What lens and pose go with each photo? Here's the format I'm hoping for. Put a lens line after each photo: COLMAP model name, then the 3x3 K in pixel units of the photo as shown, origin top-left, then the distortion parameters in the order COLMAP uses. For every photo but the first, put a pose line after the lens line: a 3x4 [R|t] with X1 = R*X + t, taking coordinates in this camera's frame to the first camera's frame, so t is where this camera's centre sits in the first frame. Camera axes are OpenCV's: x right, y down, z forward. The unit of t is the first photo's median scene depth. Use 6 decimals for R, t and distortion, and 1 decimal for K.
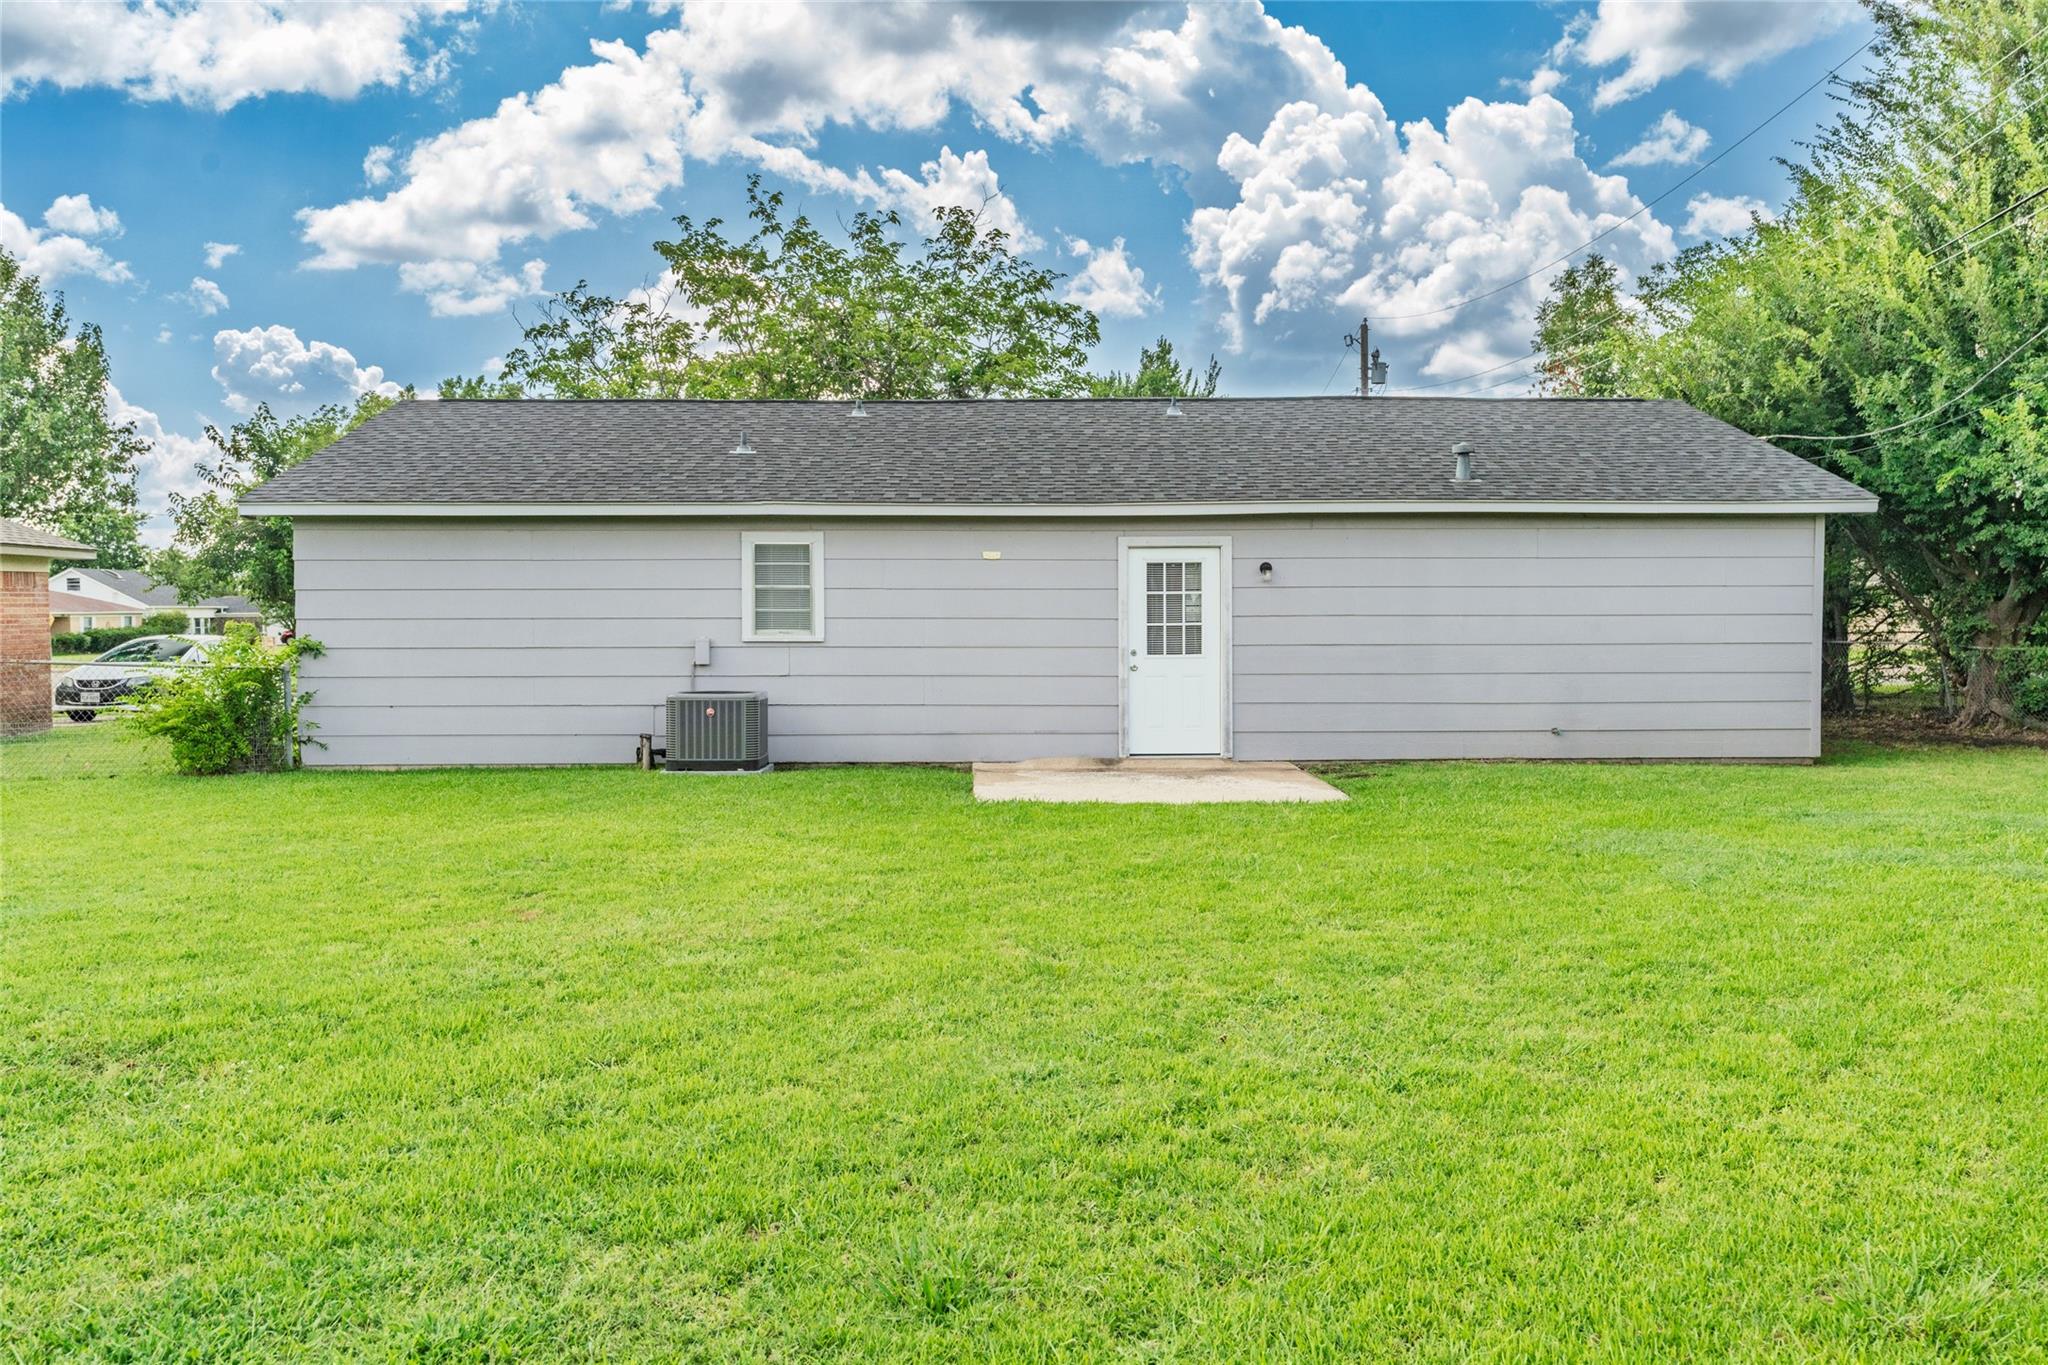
lens RADIAL K [[1657.8, 0, 1022.2], [0, 1657.8, 710.8], [0, 0, 1]] dist [0.016196, 0.001921]
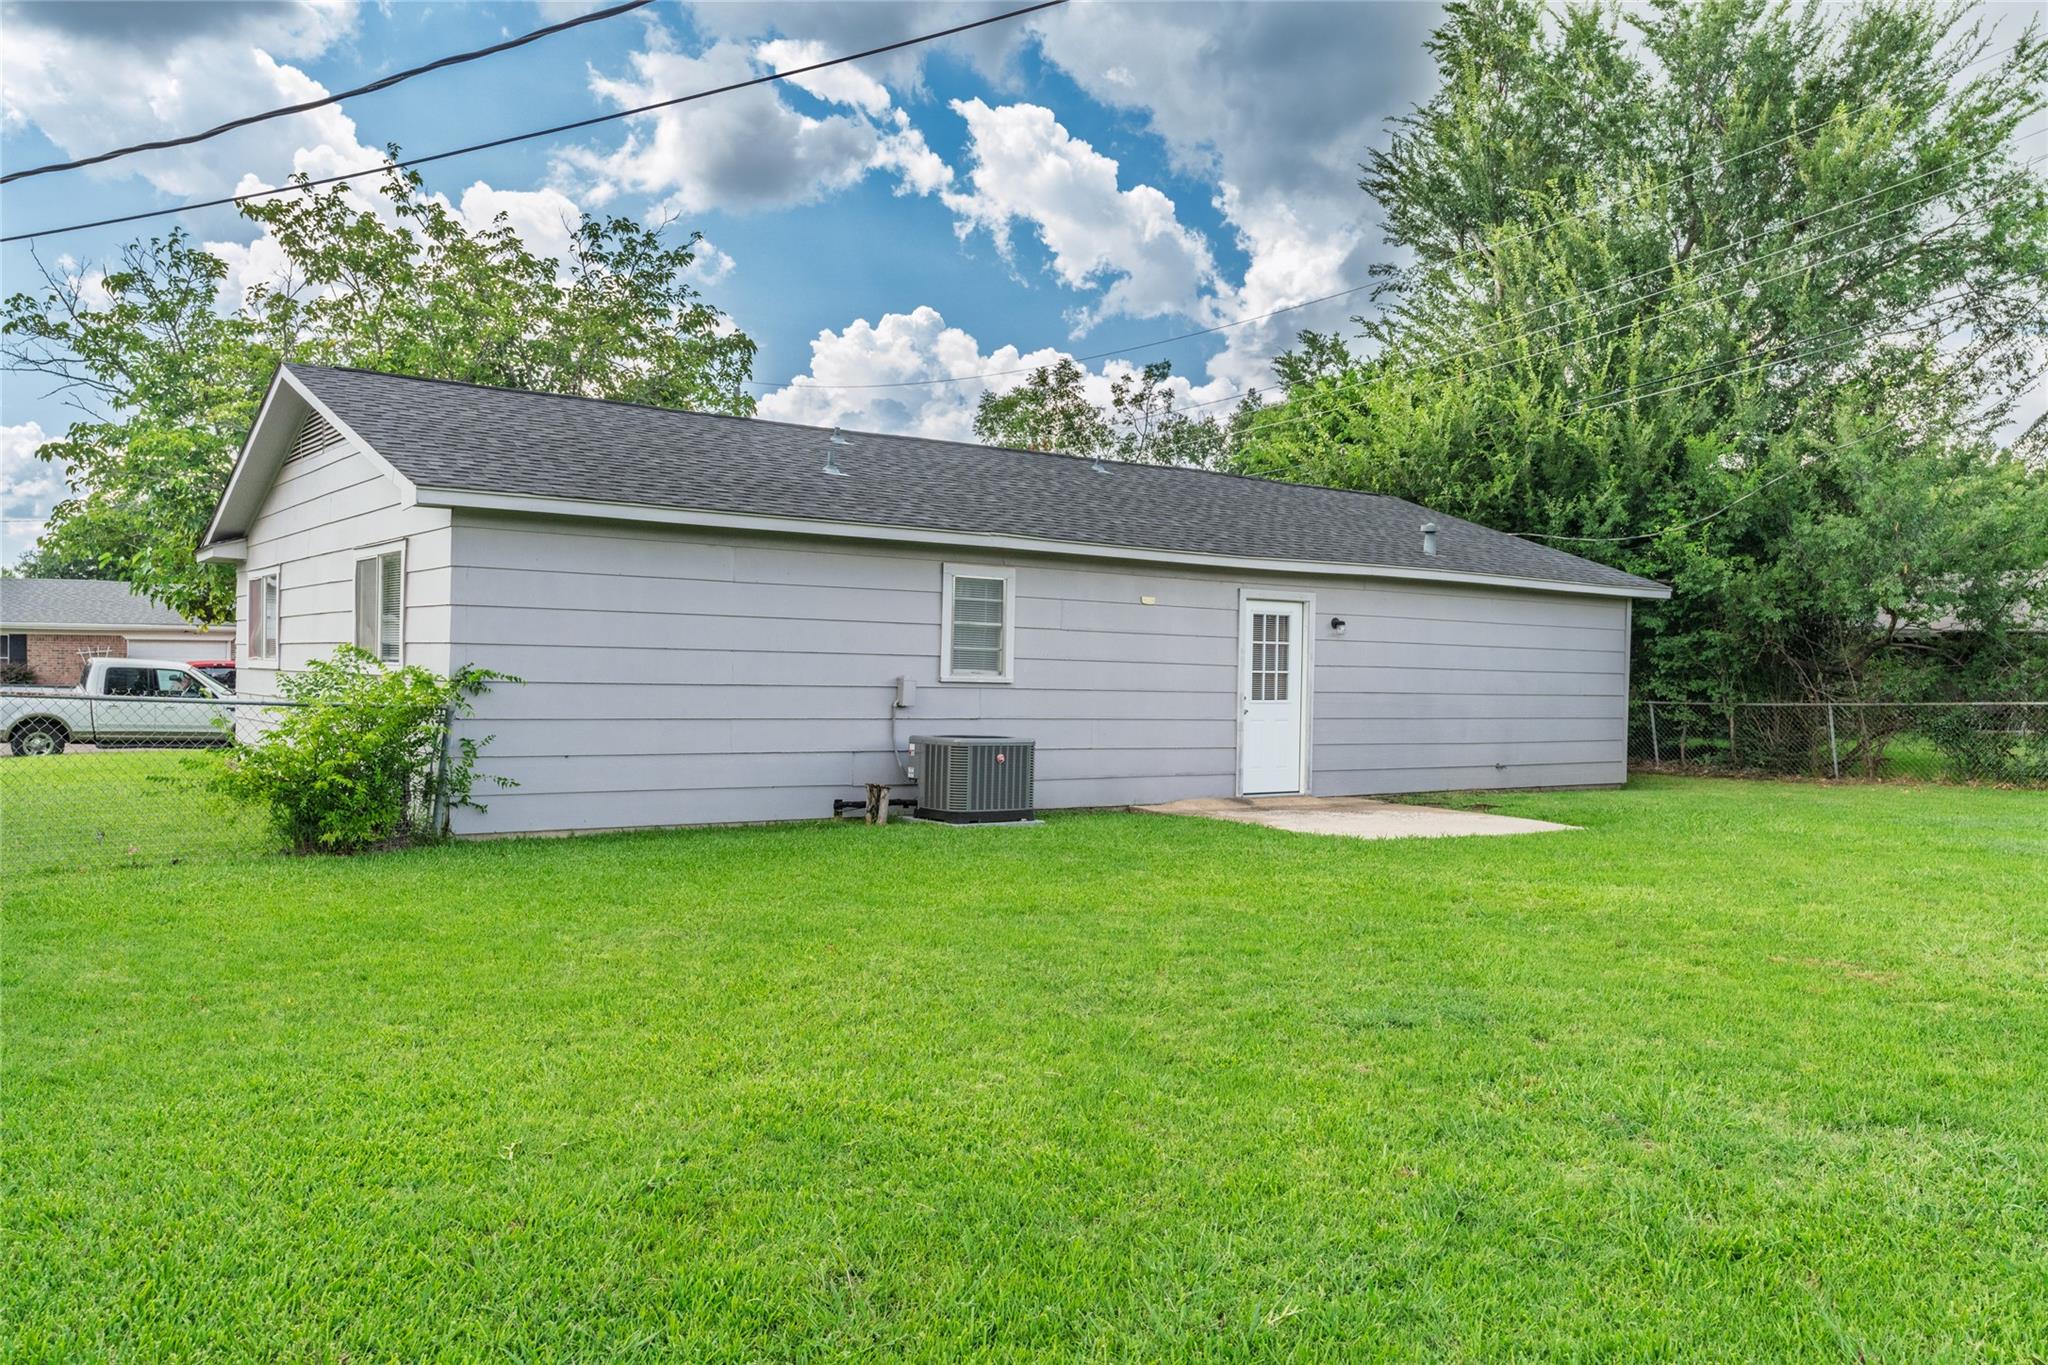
lens RADIAL K [[1544.0, 0, 1021.0], [0, 1544.0, 725.5], [0, 0, 1]] dist [0.000282, 0.002070]
pose [[0.826243, -0.000308, 0.563314, -0.611032], [0.011068, 0.999816, -0.015688, -0.003437], [-0.563205, 0.019197, 0.826094, 0.264964]]
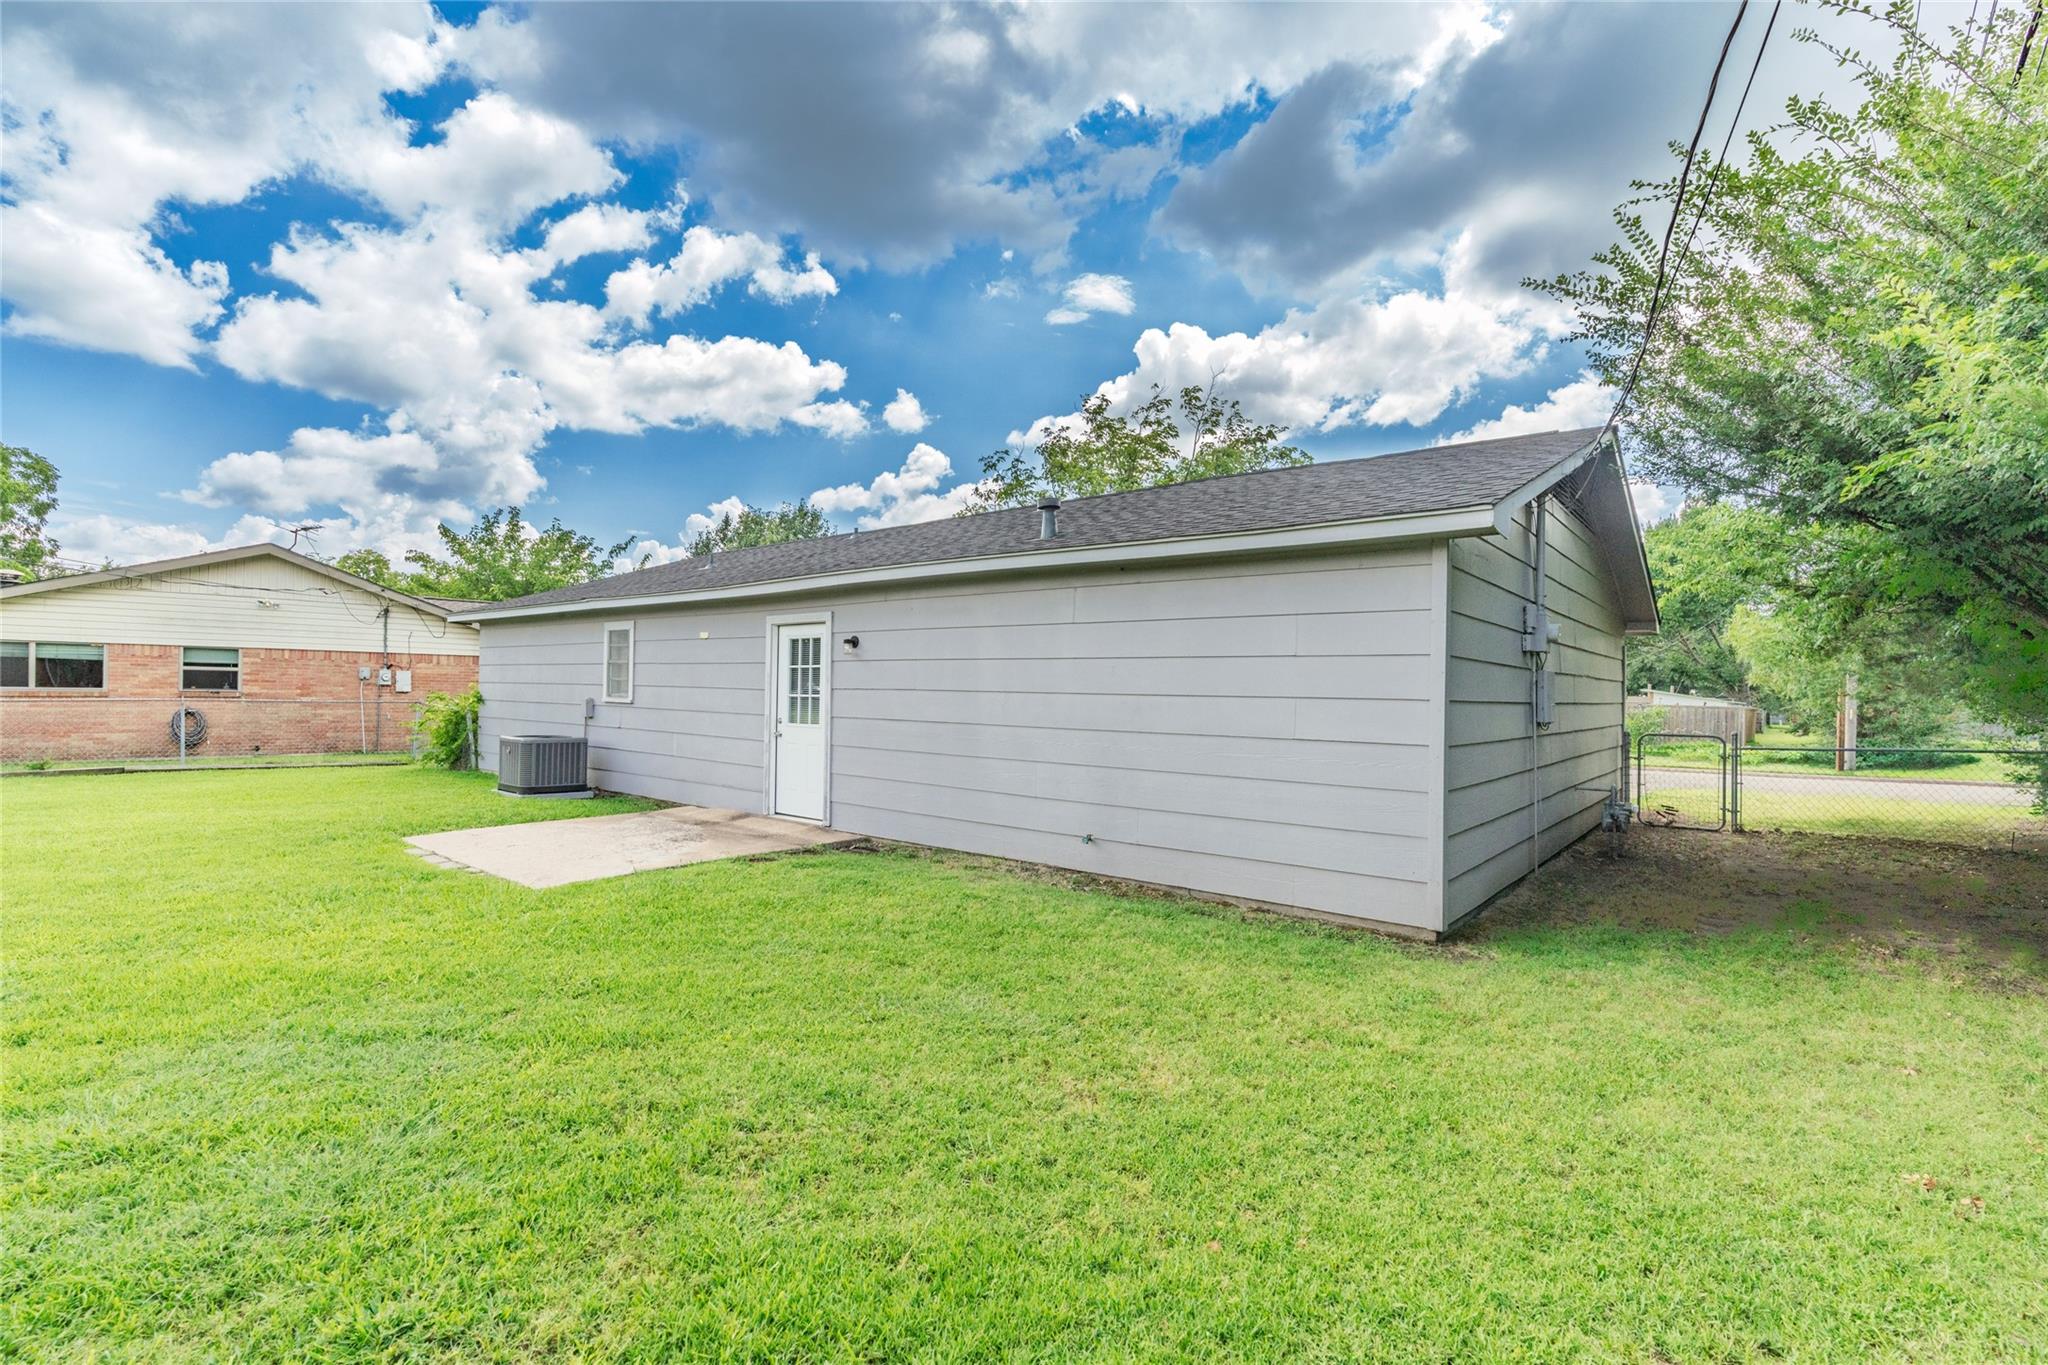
lens RADIAL K [[935.3, 0, 1005.7], [0, 935.3, 675.0], [0, 0, 1]] dist [-0.002400, 0.000372]
pose [[0.745647, 0.004985, -0.666322, 0.596842], [-0.055906, 0.996914, -0.055104, -0.039478], [0.663991, 0.078340, 0.743625, 0.638104]]
